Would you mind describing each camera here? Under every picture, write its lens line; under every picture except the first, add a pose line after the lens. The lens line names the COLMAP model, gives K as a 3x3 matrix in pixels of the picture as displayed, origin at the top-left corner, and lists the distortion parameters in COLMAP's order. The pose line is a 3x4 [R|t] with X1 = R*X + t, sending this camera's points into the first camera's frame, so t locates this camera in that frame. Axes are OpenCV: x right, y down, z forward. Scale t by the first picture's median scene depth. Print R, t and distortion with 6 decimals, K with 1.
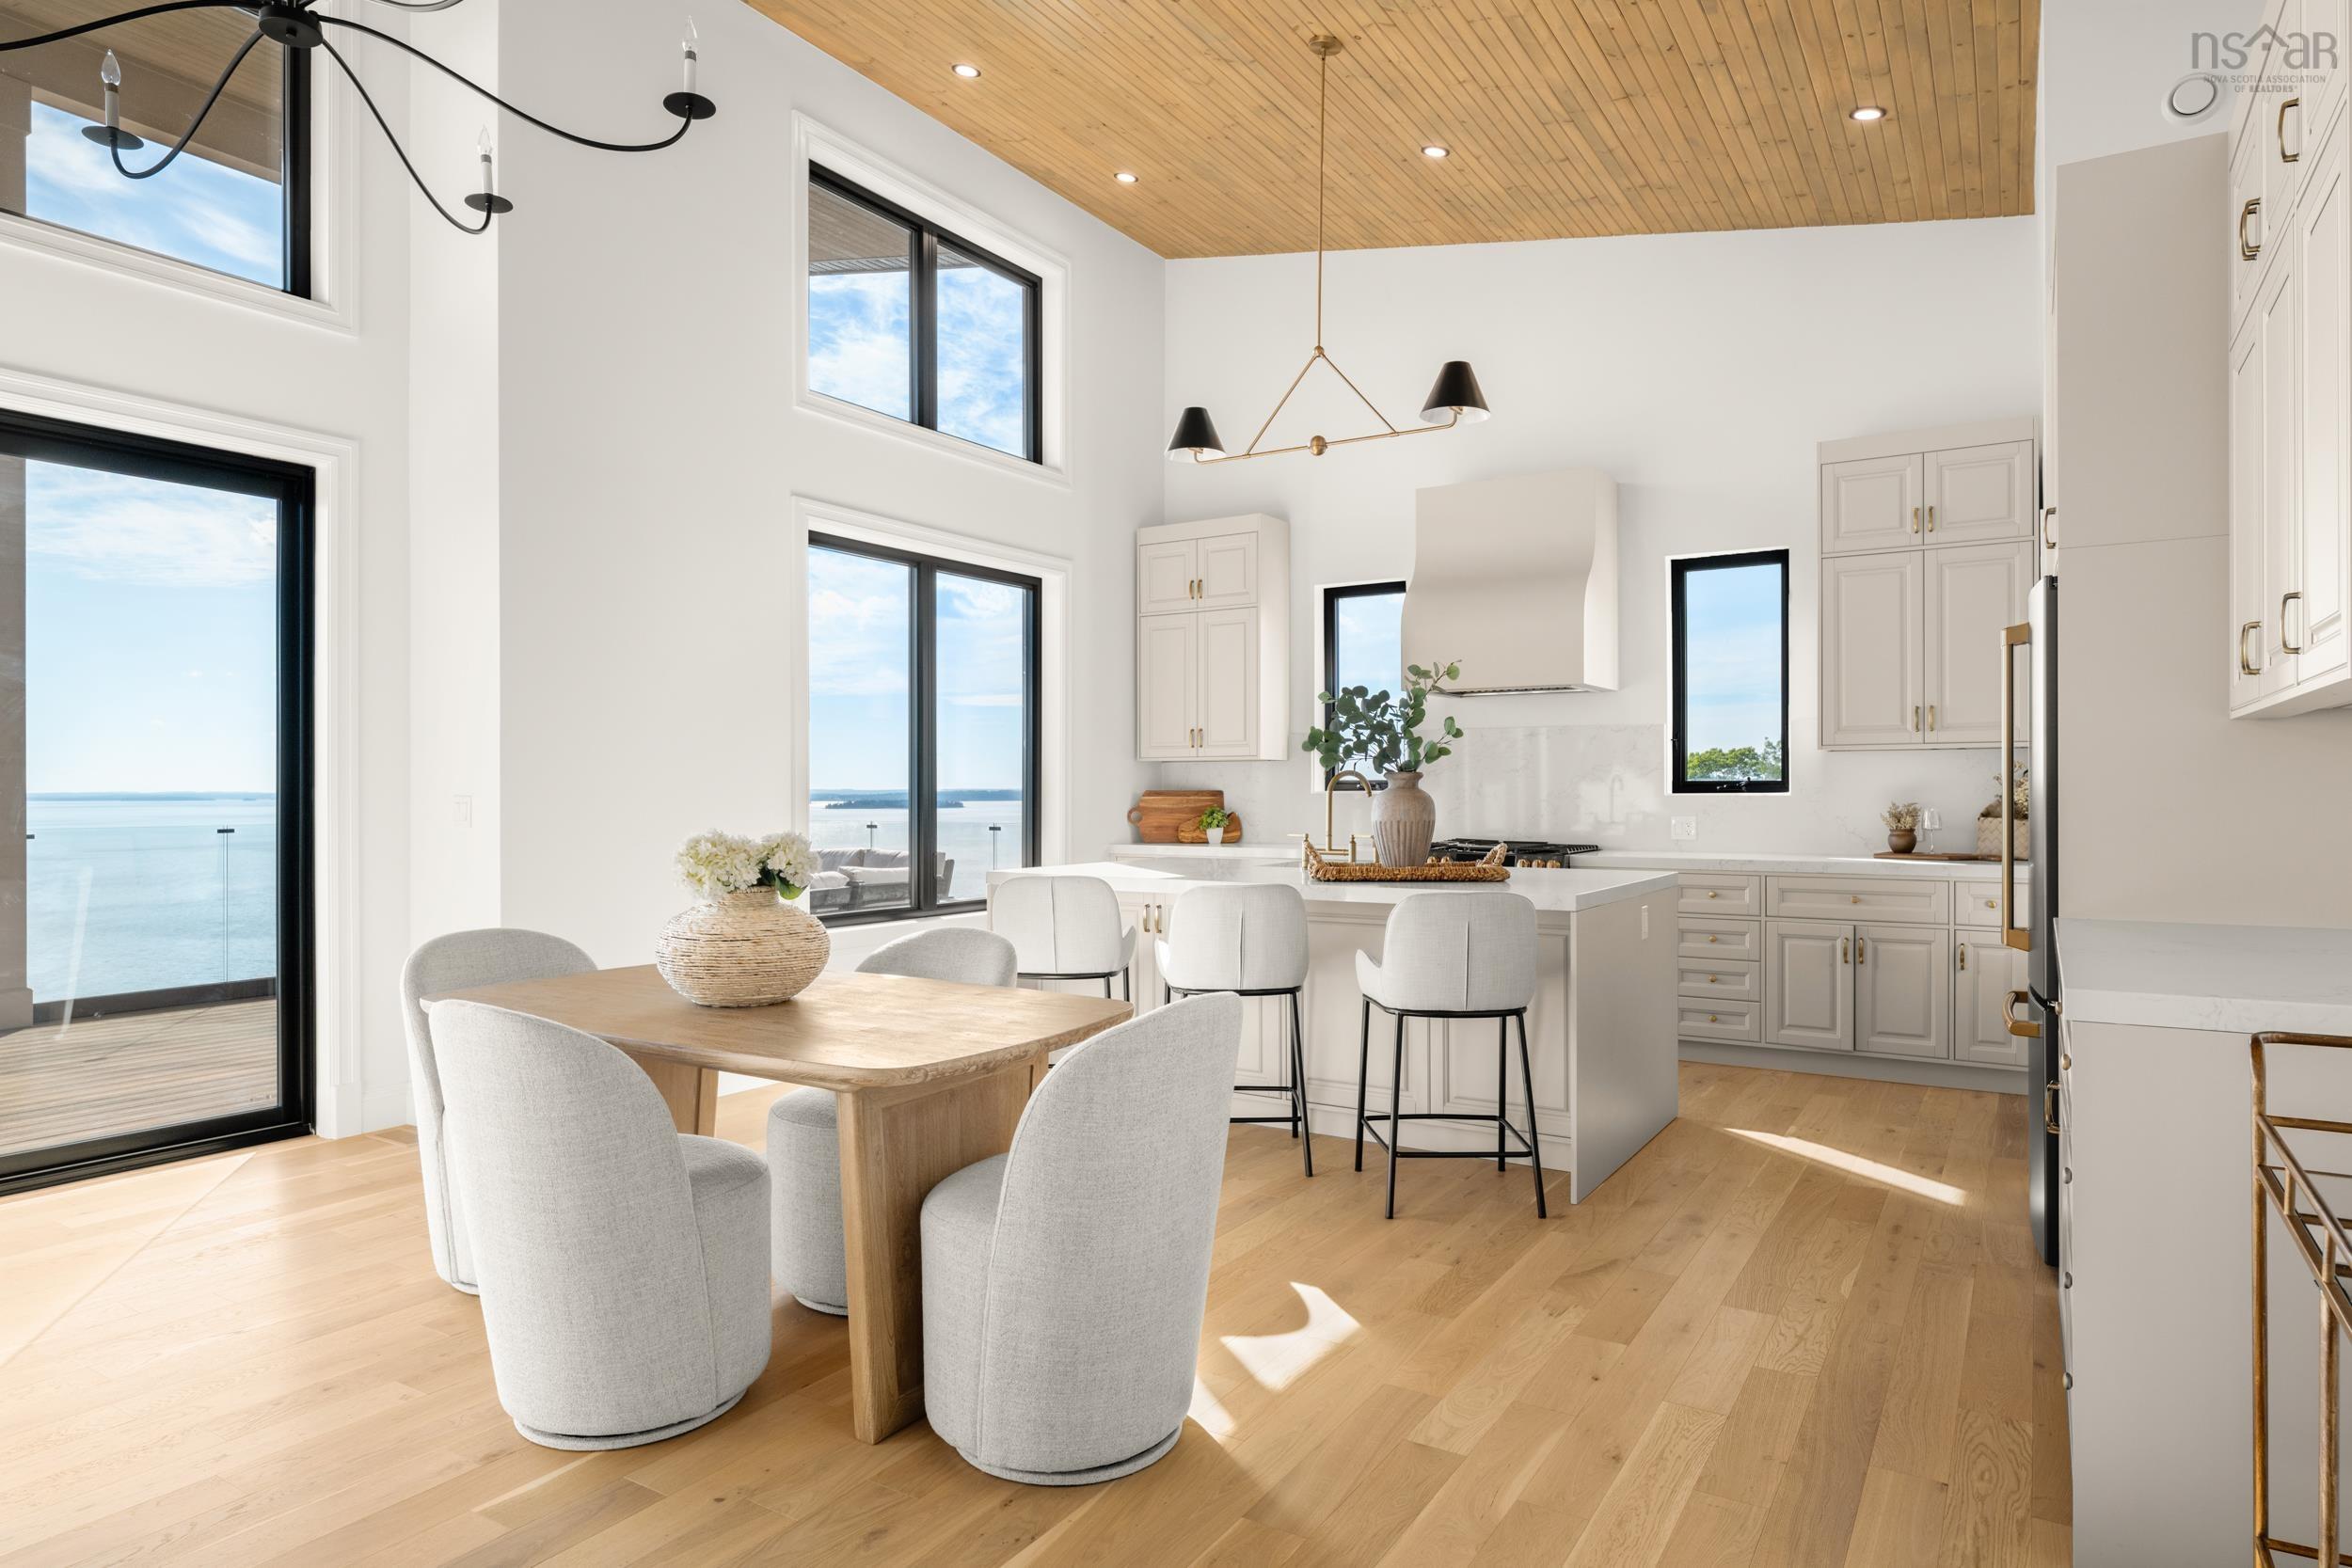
lens RADIAL K [[1360.0, 0, 1177.1], [0, 1360.0, 791.6], [0, 0, 1]] dist [-0.001149, -0.000071]
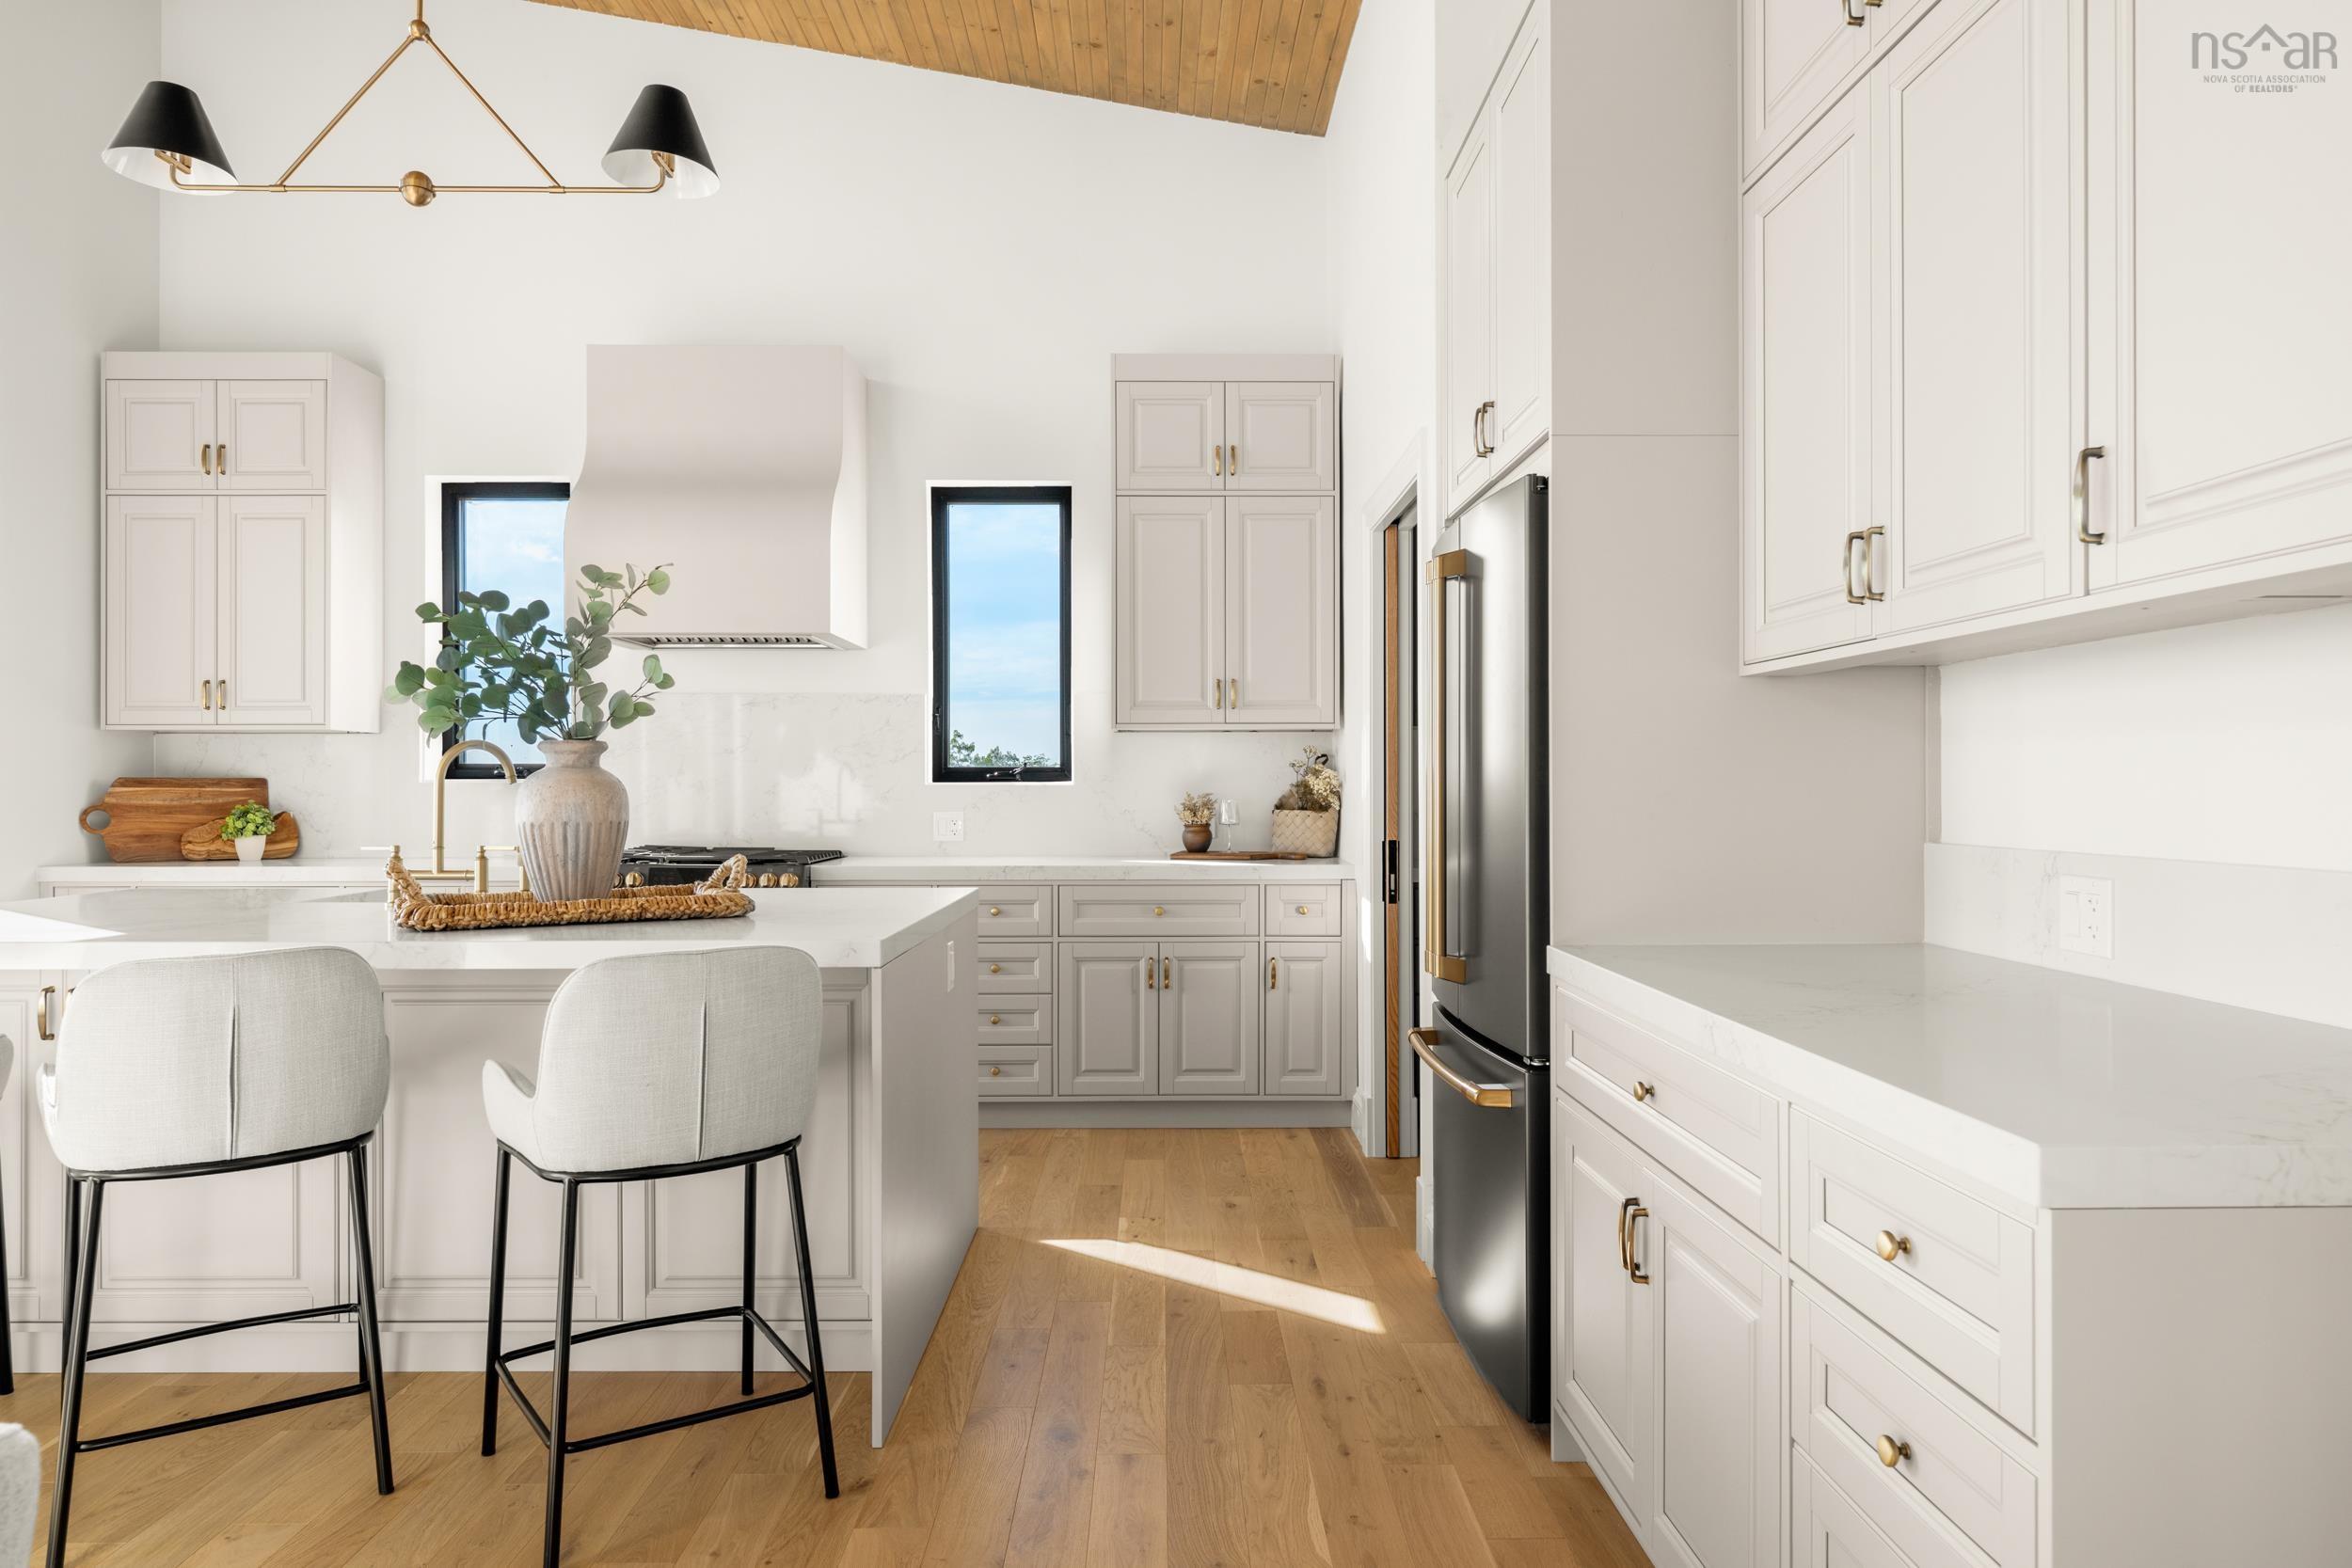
lens RADIAL K [[1416.9, 0, 1177.4], [0, 1416.9, 785.9], [0, 0, 1]] dist [-0.002729, 0.000662]
pose [[0.837834, 0.001438, 0.545924, 0.039566], [-0.000405, 0.999998, -0.002012, 0.005520], [-0.545925, 0.001464, 0.837832, 0.269789]]
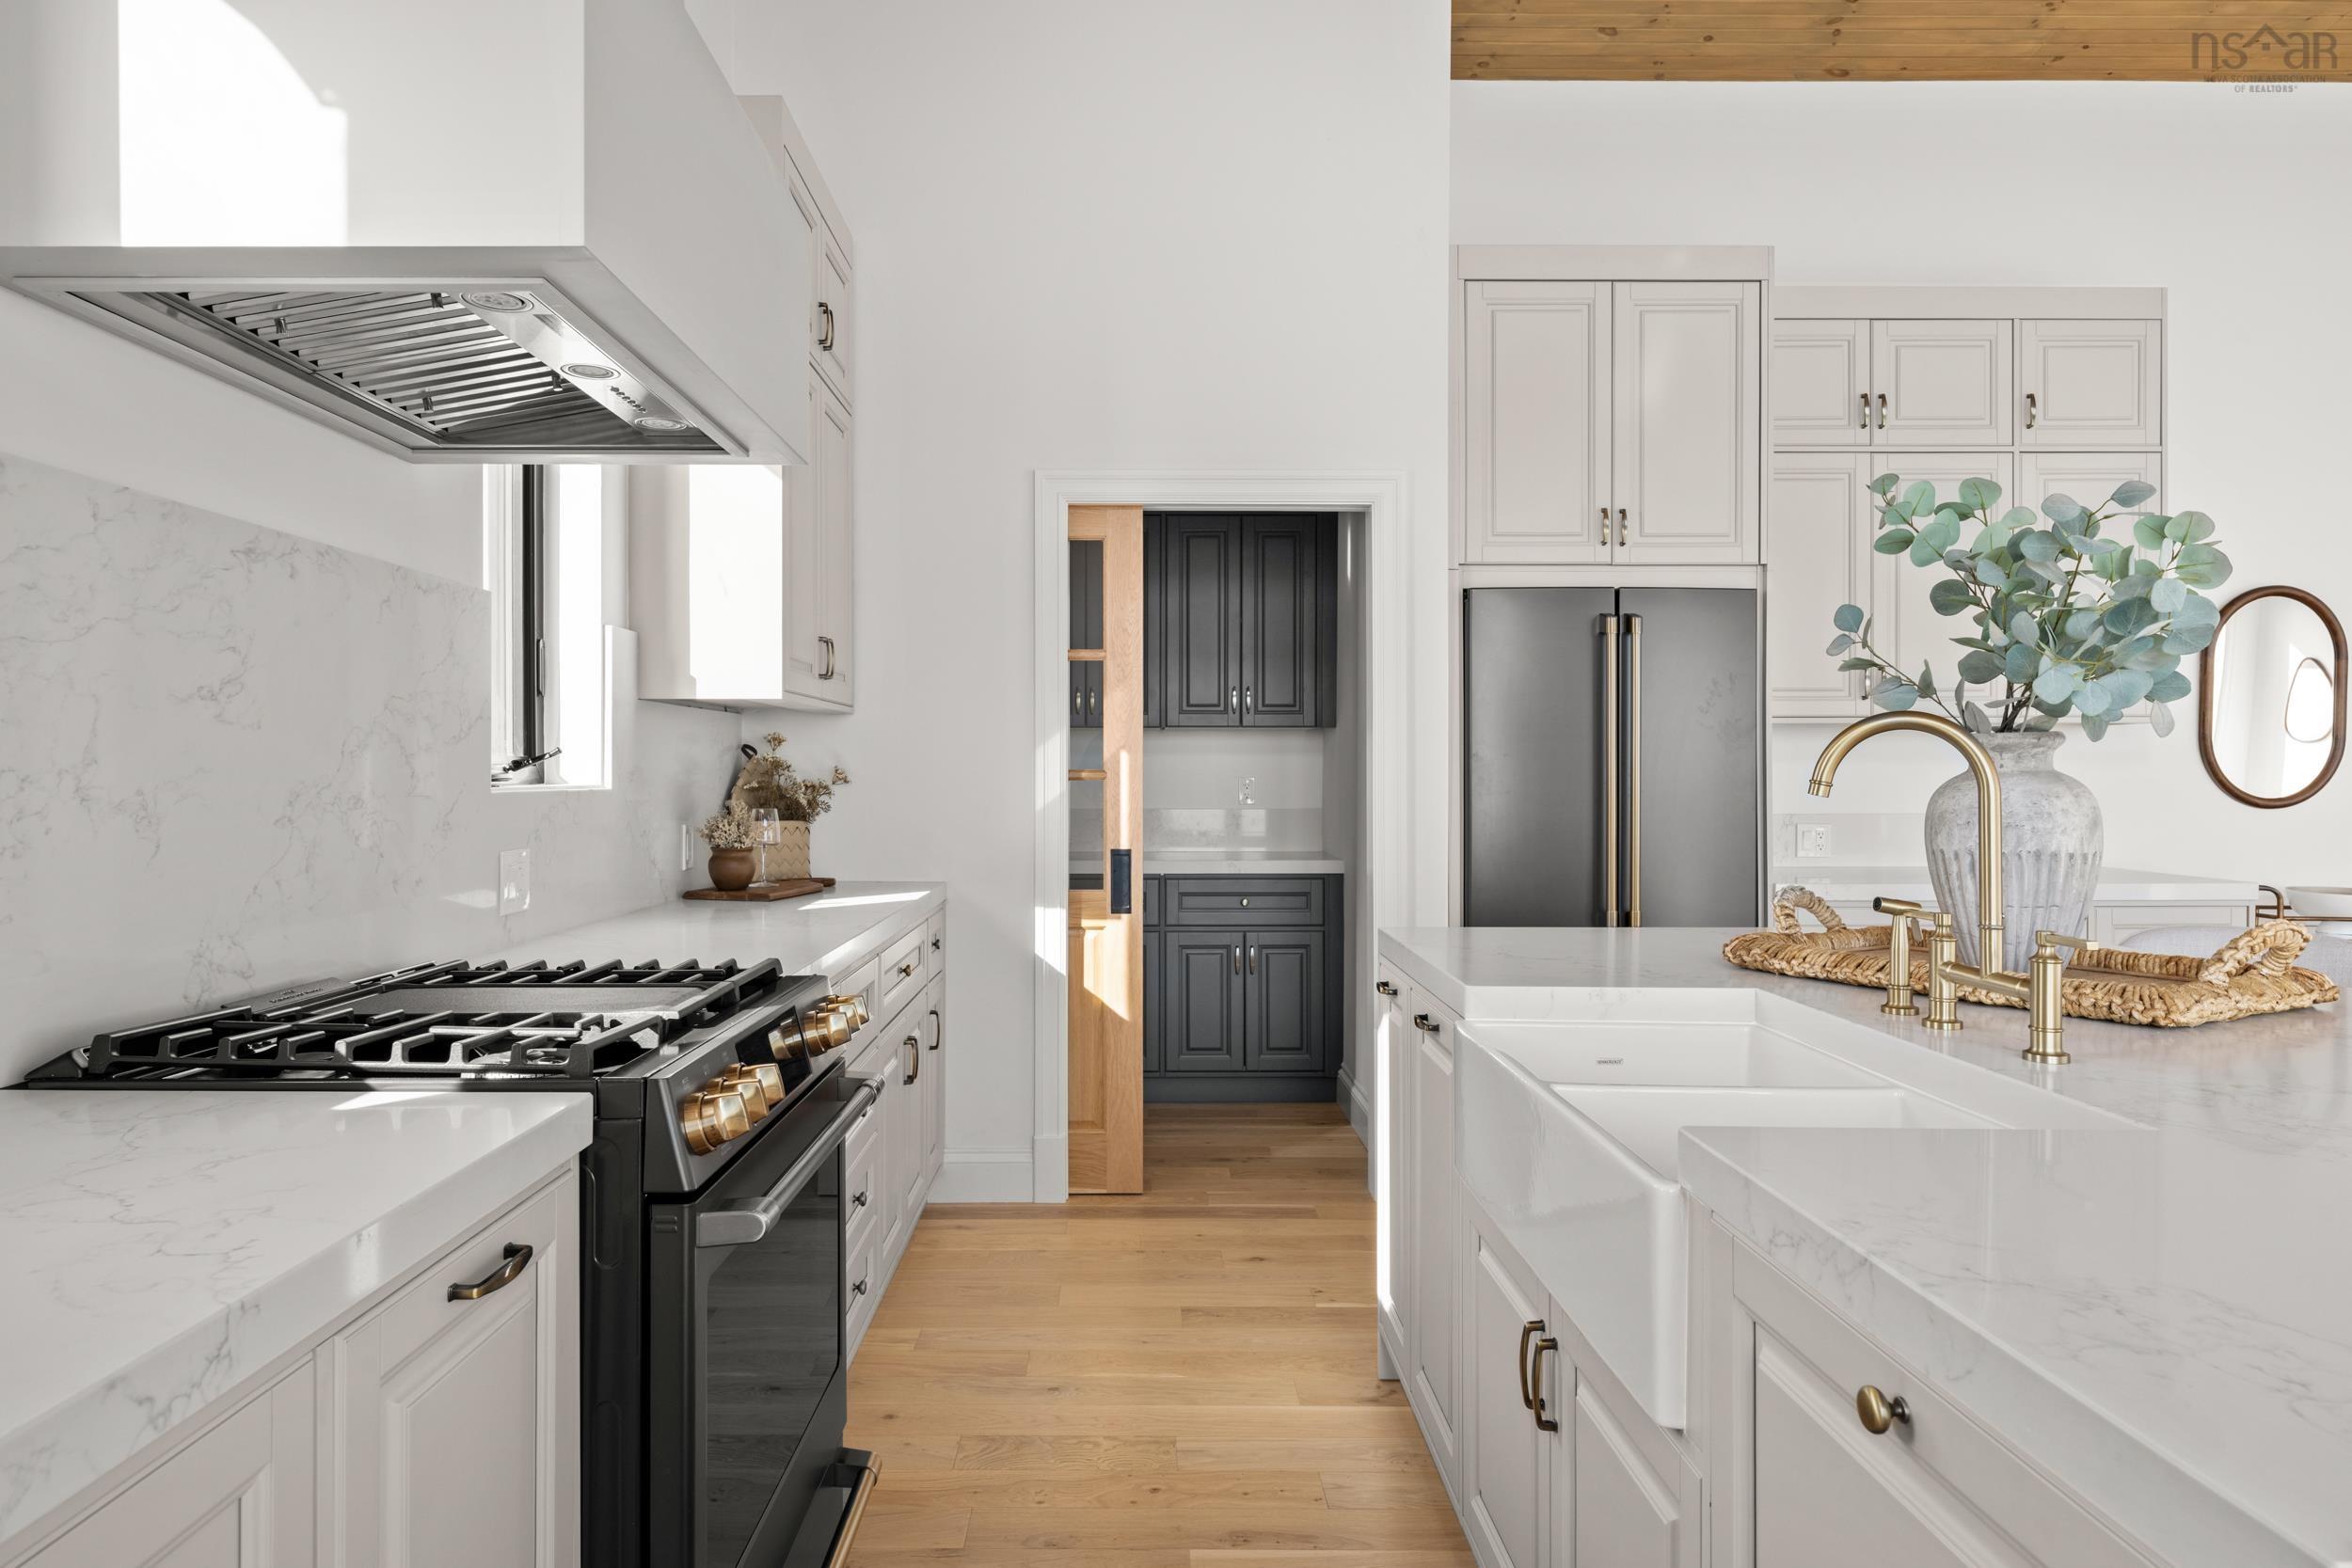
lens RADIAL K [[1390.2, 0, 1124.8], [0, 1390.2, 773.0], [0, 0, 1]] dist [-0.002052, -0.000076]
pose [[-0.535034, 0.001786, 0.844829, -0.039764], [0.002446, 0.999997, -0.000565, -0.002097], [-0.844827, 0.001764, -0.535036, 1.197604]]
